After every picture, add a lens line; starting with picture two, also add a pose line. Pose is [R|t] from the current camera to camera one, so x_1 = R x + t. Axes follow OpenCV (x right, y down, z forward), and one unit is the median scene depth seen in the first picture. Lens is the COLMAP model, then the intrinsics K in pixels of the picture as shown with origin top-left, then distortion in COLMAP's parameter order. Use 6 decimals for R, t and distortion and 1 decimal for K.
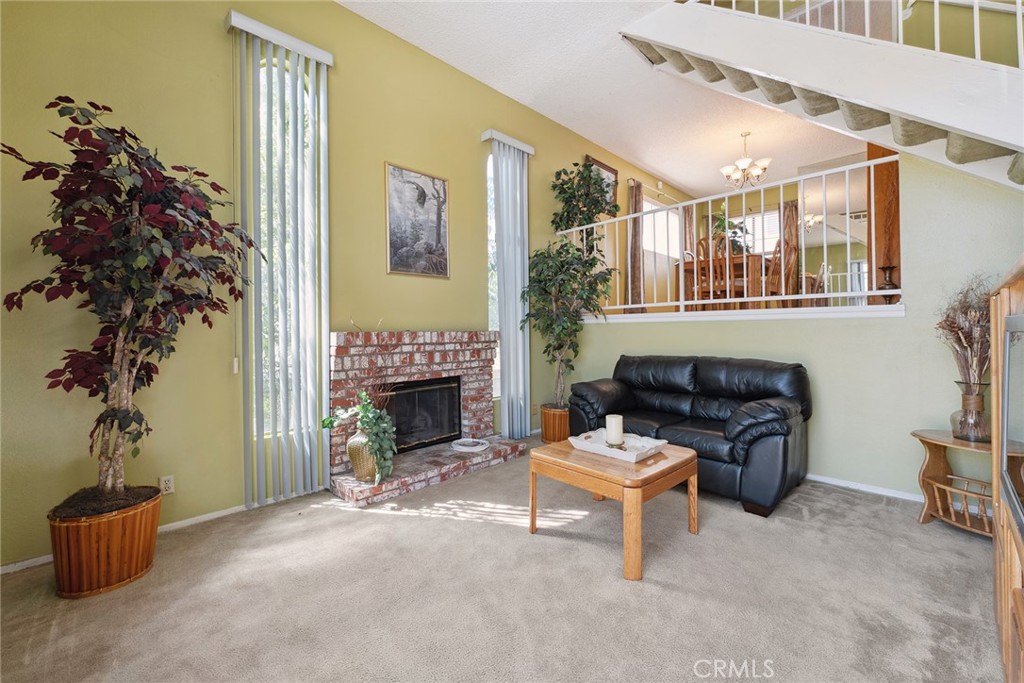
lens RADIAL K [[410.2, 0, 512.0], [0, 410.2, 341.5], [0, 0, 1]] dist [-0.033667, -0.000043]
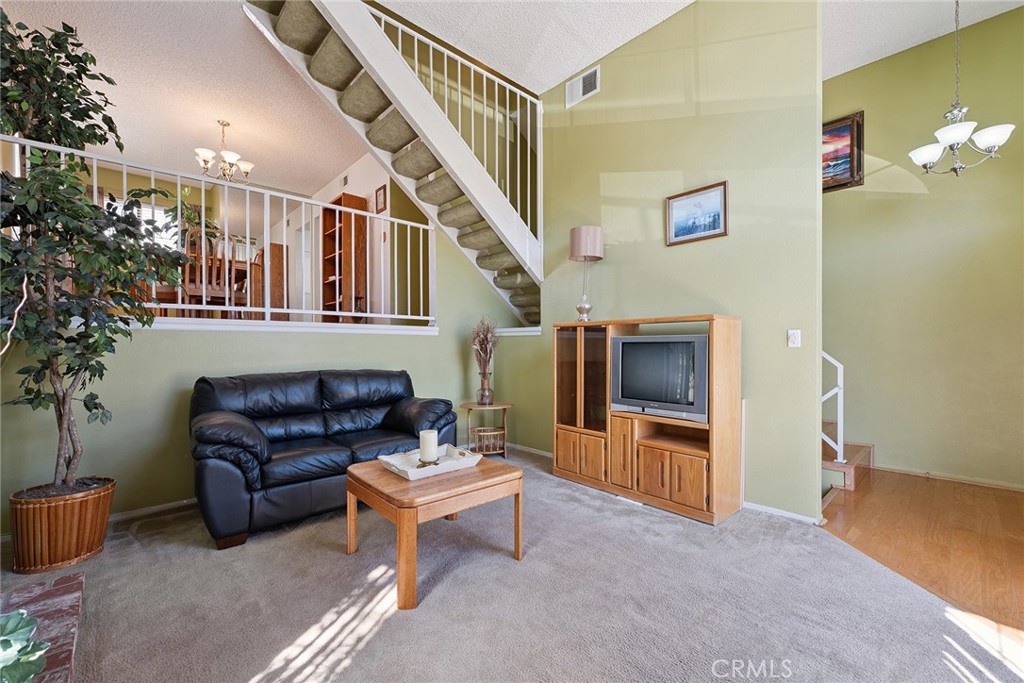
lens RADIAL K [[413.9, 0, 505.2], [0, 413.9, 345.1], [0, 0, 1]] dist [0.000171, -0.000041]
pose [[0.033717, 0.003756, 0.999424, -0.540376], [0.019306, 0.999804, -0.004408, -0.009849], [-0.999245, 0.019443, 0.033638, 0.597294]]
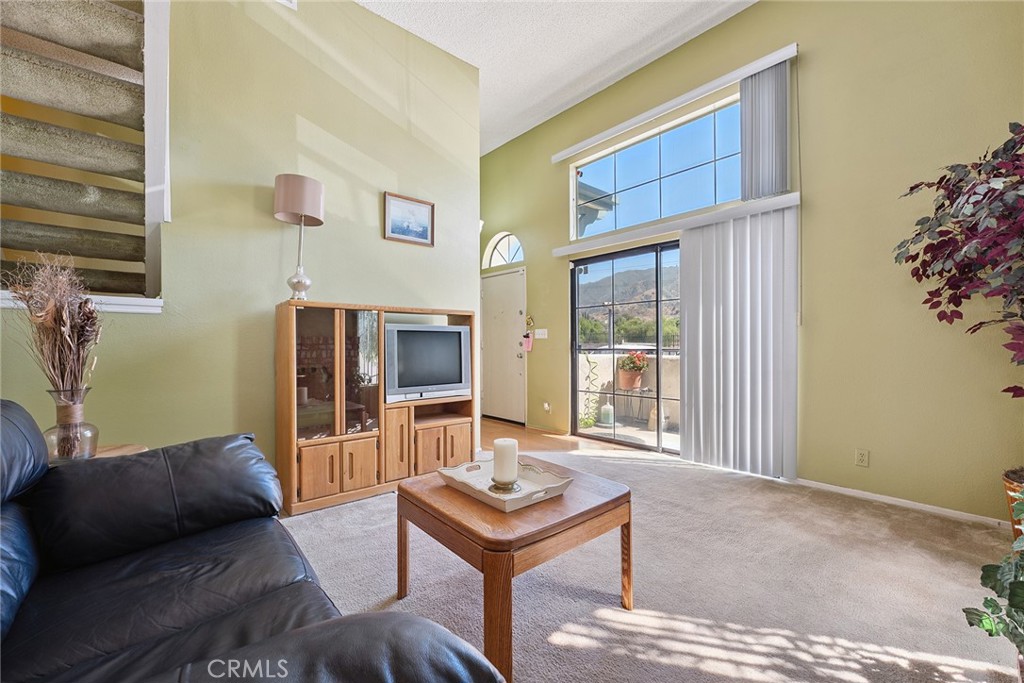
lens RADIAL K [[413.9, 0, 505.2], [0, 413.9, 345.1], [0, 0, 1]] dist [0.000171, -0.000041]
pose [[-0.998640, 0.005596, 0.051837, 0.183843], [0.006628, 0.999783, 0.019766, 0.002134], [-0.051715, 0.020083, -0.998460, 1.314400]]
